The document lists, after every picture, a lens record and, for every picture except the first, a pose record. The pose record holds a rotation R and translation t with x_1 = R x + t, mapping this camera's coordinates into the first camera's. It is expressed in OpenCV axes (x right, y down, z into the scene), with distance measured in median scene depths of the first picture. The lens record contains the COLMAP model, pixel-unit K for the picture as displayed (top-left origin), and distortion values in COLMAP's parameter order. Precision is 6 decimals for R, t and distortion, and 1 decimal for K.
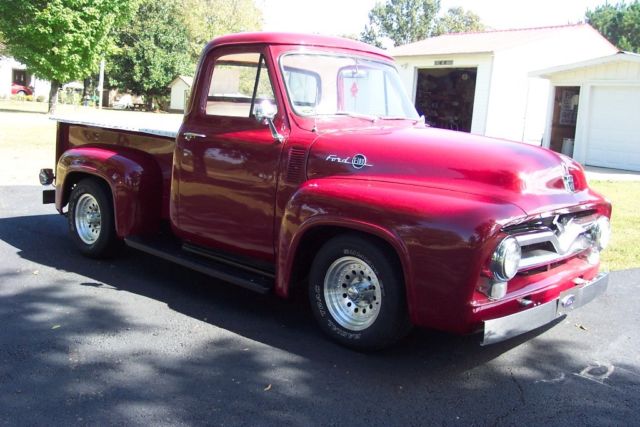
lens RADIAL K [[703.5, 0, 324.7], [0, 703.5, 204.1], [0, 0, 1]] dist [-0.154705, 0.262540]
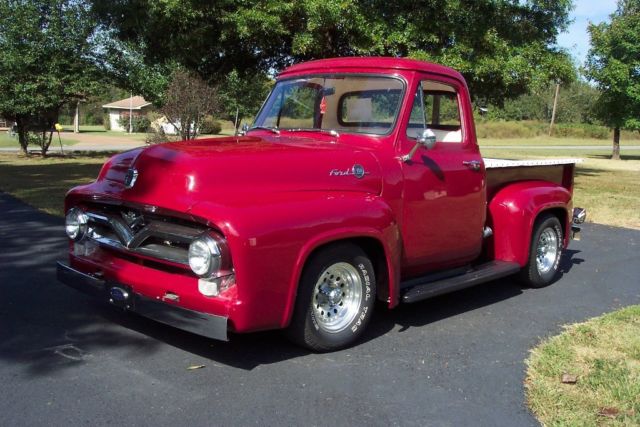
lens RADIAL K [[703.5, 0, 324.7], [0, 703.5, 204.1], [0, 0, 1]] dist [-0.154705, 0.262540]
pose [[-0.033975, 0.048572, -0.998242, 0.201258], [-0.167105, 0.984482, 0.053590, -0.013745], [0.985354, 0.168632, -0.025331, 0.194711]]
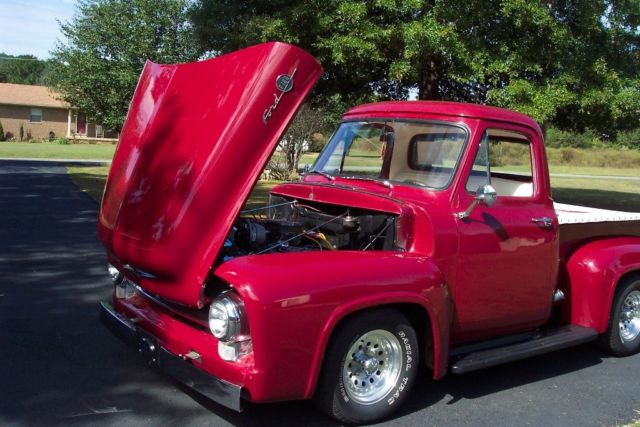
lens RADIAL K [[703.5, 0, 324.7], [0, 703.5, 204.1], [0, 0, 1]] dist [-0.154705, 0.262540]
pose [[-0.194445, 0.018272, -0.980743, 0.188256], [-0.203066, 0.977418, 0.058471, -0.024219], [0.959664, 0.210525, -0.186343, 0.206981]]
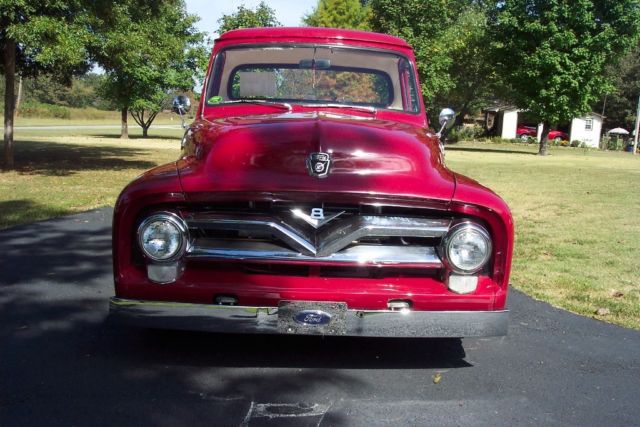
lens RADIAL K [[703.5, 0, 324.7], [0, 703.5, 204.1], [0, 0, 1]] dist [-0.154705, 0.262540]
pose [[0.693401, 0.046804, -0.719031, 0.136164], [-0.098765, 0.994643, -0.030500, 0.005776], [0.713751, 0.092164, 0.694309, 0.069893]]
